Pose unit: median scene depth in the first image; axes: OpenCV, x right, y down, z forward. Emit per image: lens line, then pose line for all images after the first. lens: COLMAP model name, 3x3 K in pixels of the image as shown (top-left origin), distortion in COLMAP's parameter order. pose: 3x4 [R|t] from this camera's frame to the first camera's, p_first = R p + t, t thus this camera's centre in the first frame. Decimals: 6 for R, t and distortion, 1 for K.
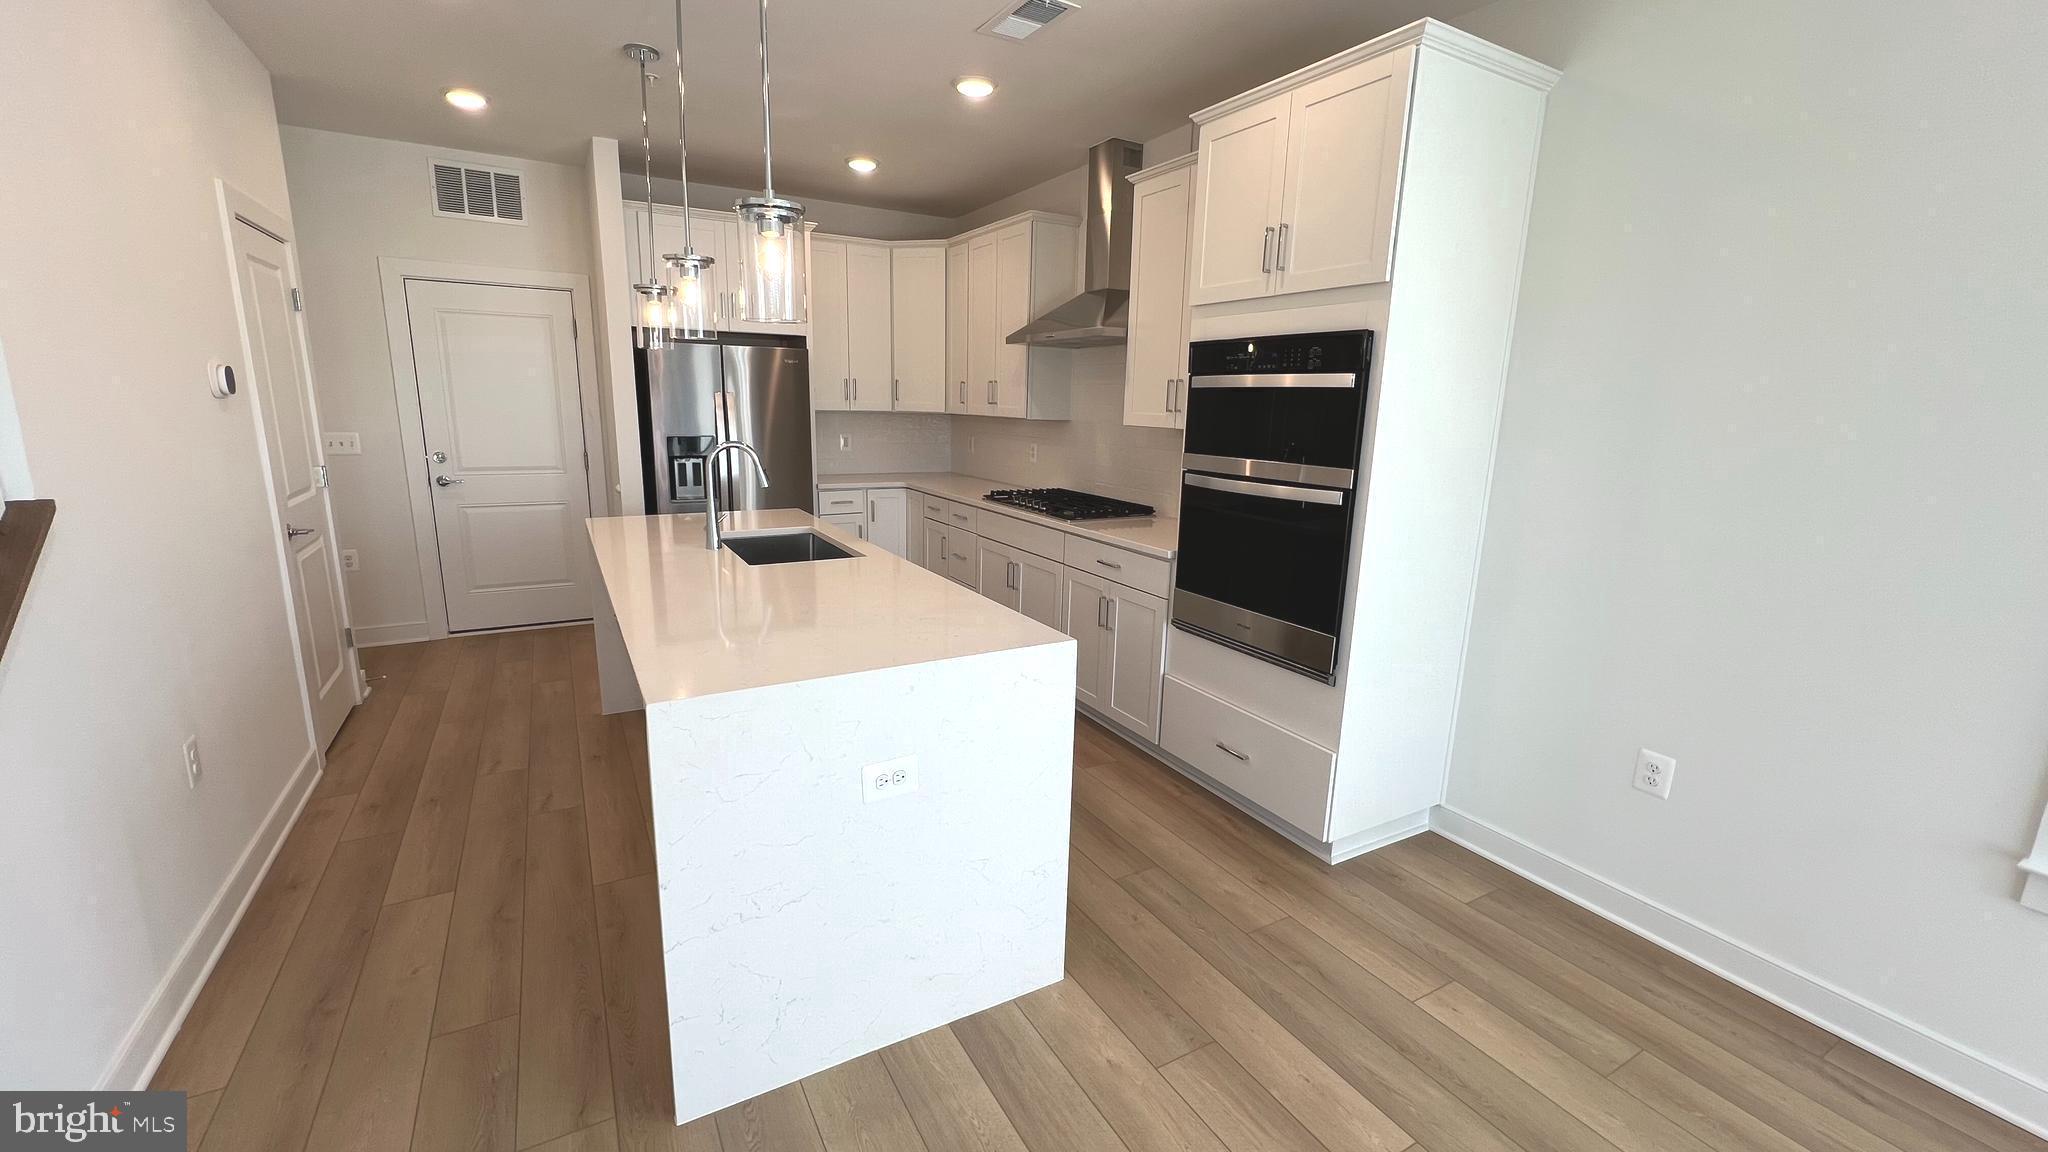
lens RADIAL K [[821.1, 0, 1024.0], [0, 821.1, 576.0], [0, 0, 1]] dist [-0.001496, -0.000019]
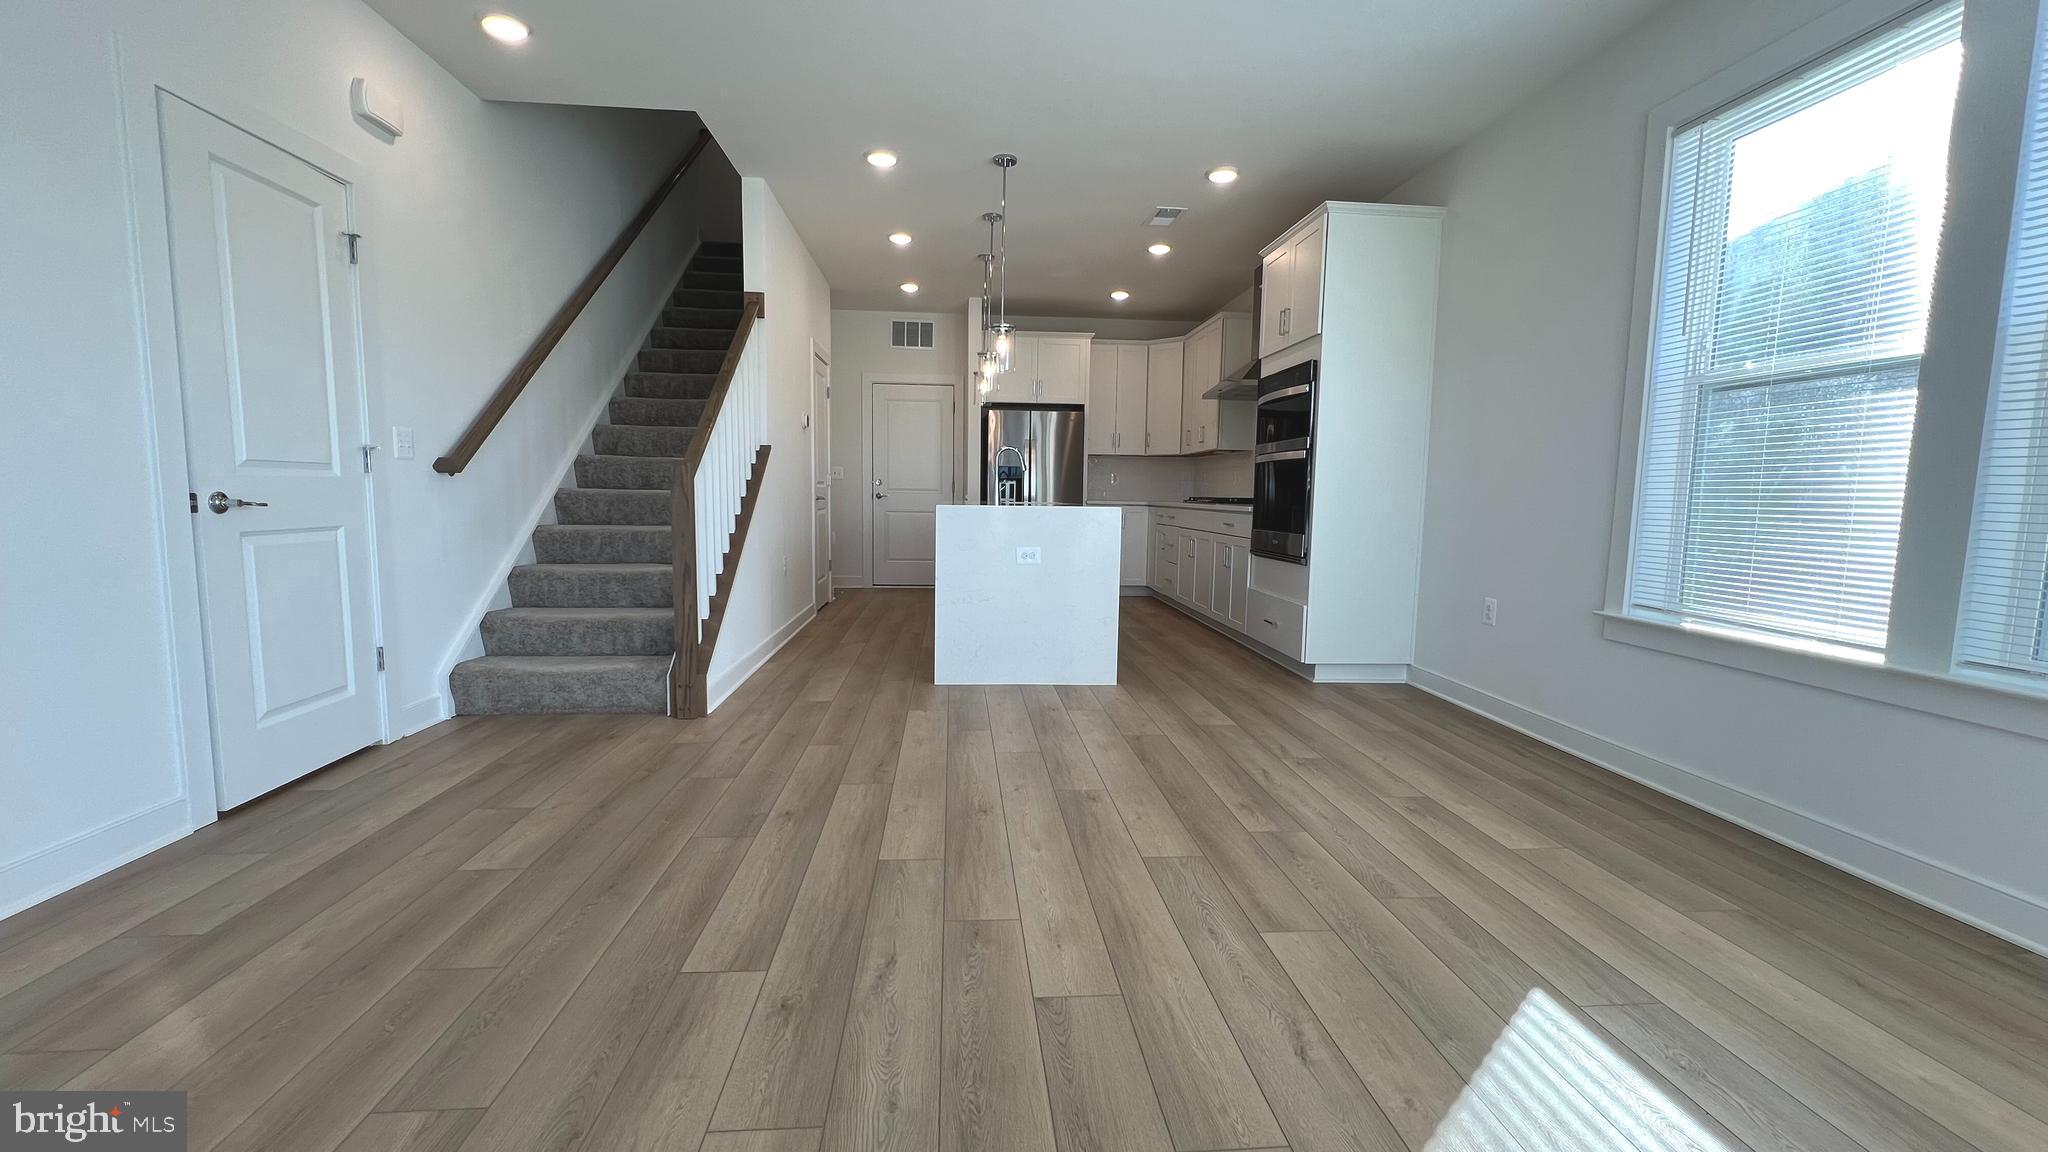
lens RADIAL K [[821.1, 0, 1024.0], [0, 821.1, 576.0], [0, 0, 1]] dist [-0.001496, -0.000019]
pose [[0.907016, 0.031541, -0.419914, 0.453386], [-0.081352, 0.991530, -0.101244, 0.302718], [0.413164, 0.125990, 0.901899, -0.623359]]
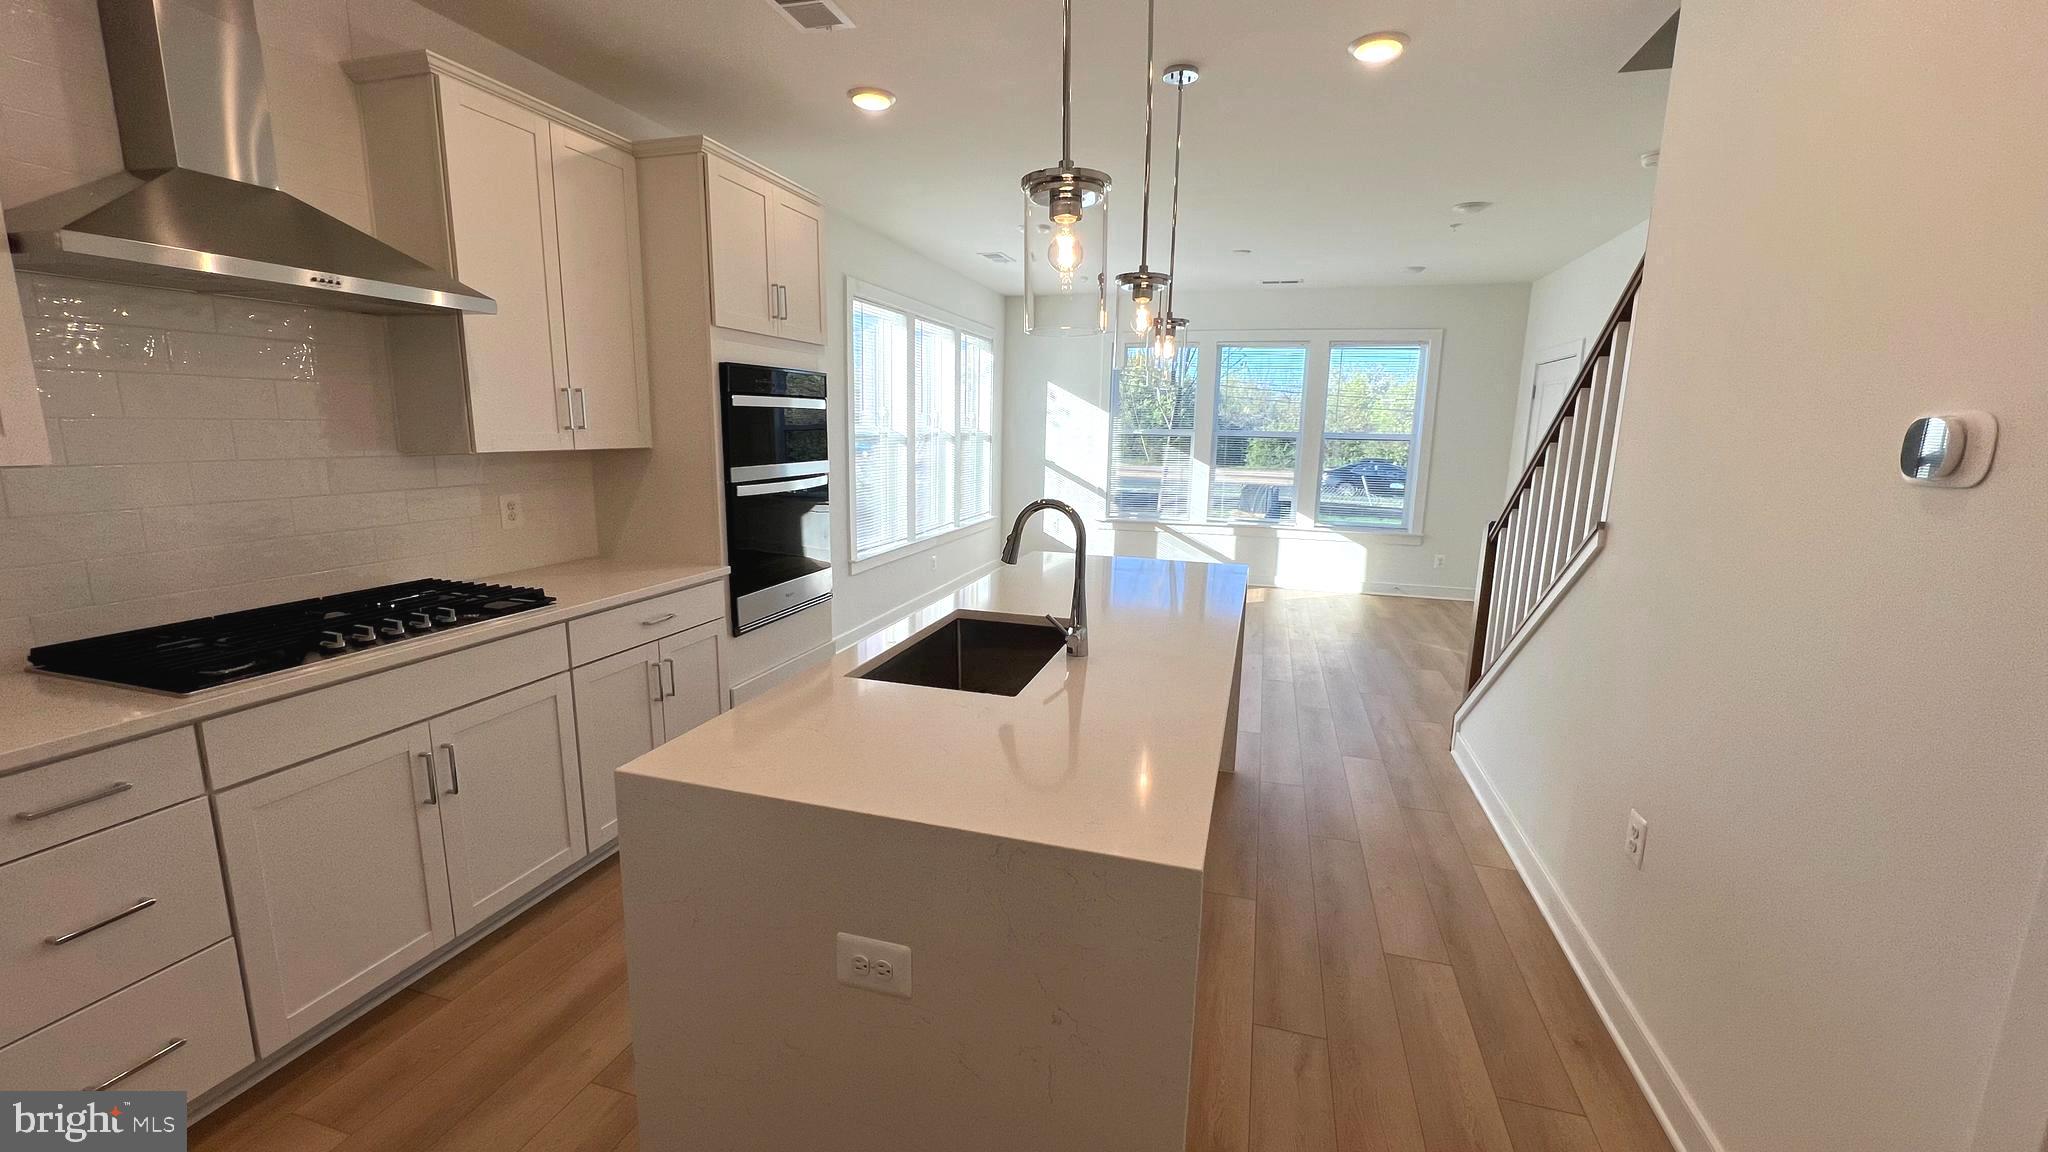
lens RADIAL K [[821.1, 0, 1024.0], [0, 821.1, 576.0], [0, 0, 1]] dist [-0.001496, -0.000019]
pose [[-0.693205, -0.164951, 0.701611, -0.772259], [0.121652, 0.932714, 0.339478, -0.313216], [-0.710400, 0.320681, -0.626495, 1.355970]]
